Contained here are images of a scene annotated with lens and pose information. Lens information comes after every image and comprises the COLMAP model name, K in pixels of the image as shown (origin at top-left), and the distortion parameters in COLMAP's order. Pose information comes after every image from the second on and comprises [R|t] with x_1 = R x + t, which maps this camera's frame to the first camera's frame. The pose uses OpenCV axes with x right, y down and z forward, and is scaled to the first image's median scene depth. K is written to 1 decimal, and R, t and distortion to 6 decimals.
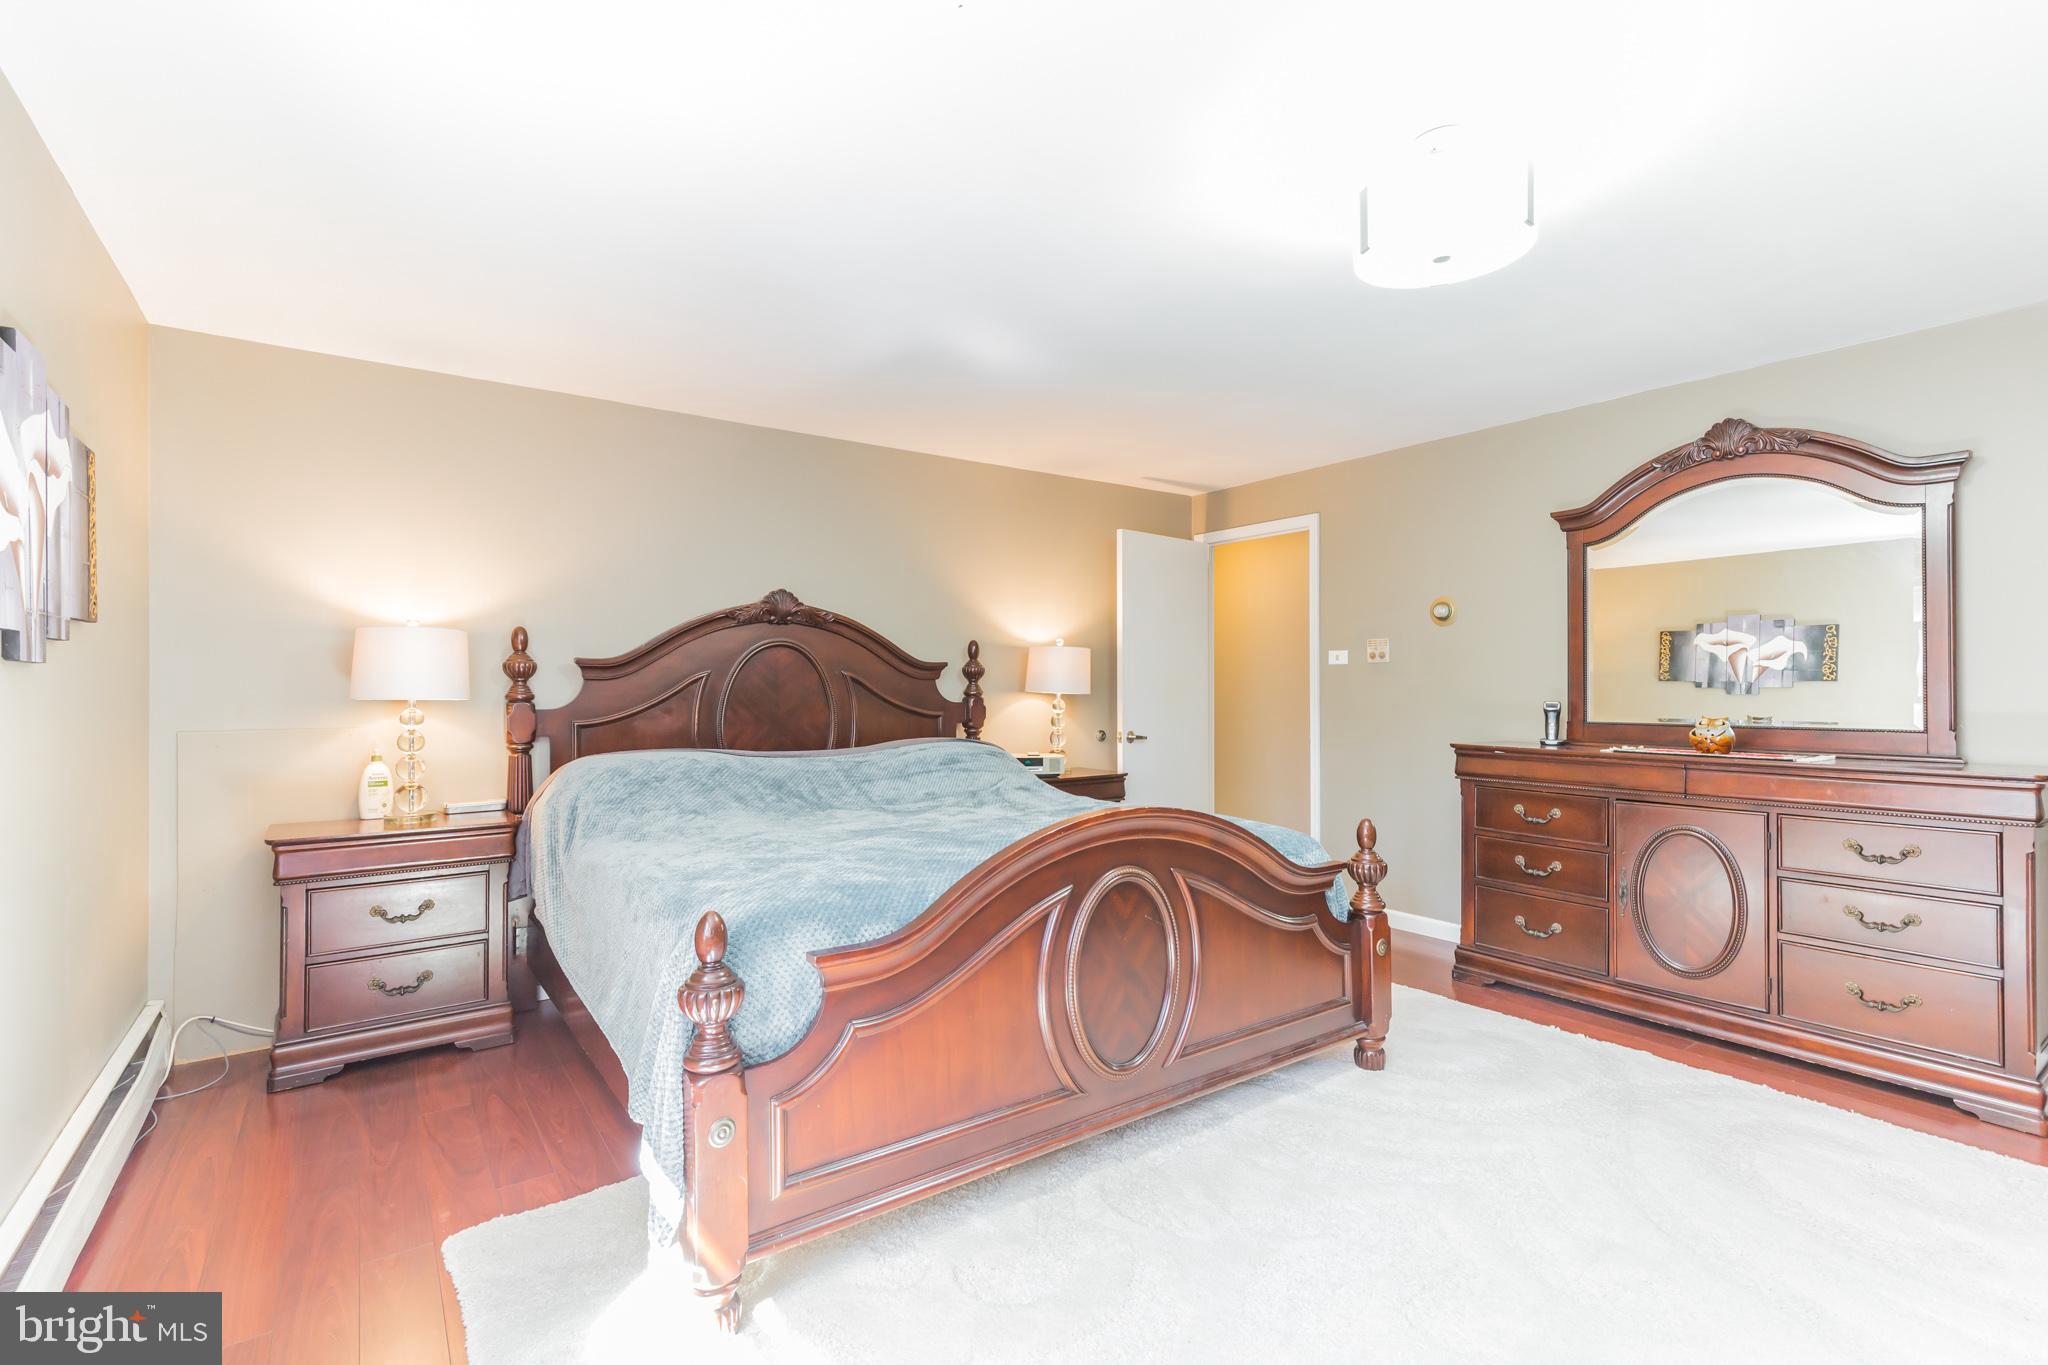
lens RADIAL K [[934.0, 0, 1023.2], [0, 934.0, 678.5], [0, 0, 1]] dist [0.005856, -0.000055]
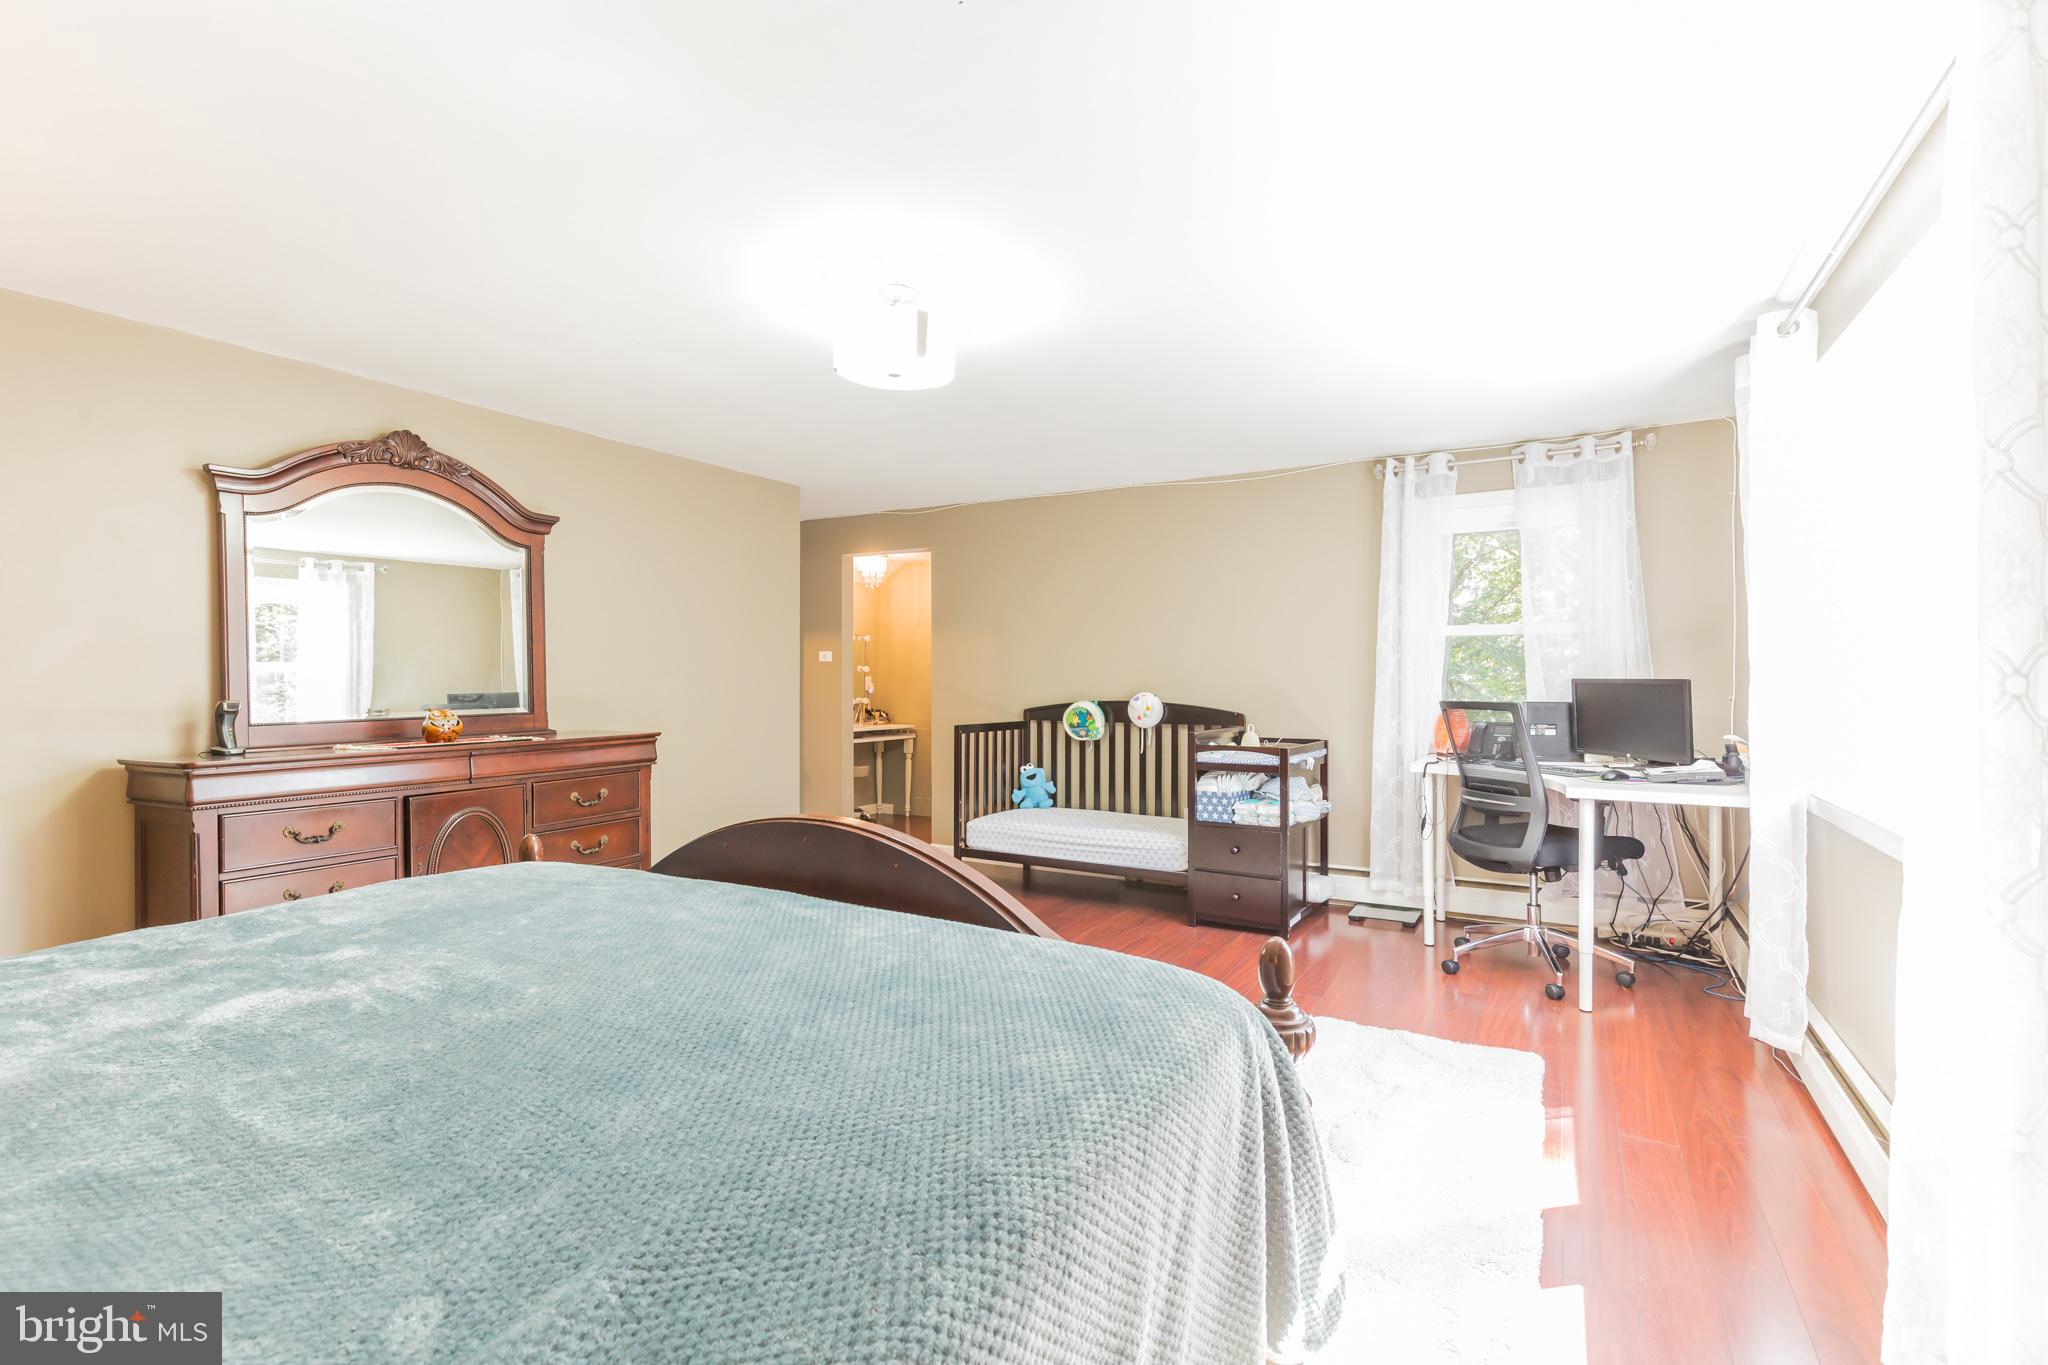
lens RADIAL K [[934.0, 0, 1023.8], [0, 934.0, 679.6], [0, 0, 1]] dist [0.005856, -0.000055]
pose [[-0.421854, -0.004600, 0.906652, -0.518270], [0.001523, 0.999982, 0.005782, -0.000962], [-0.906663, 0.003820, -0.421839, 0.834811]]
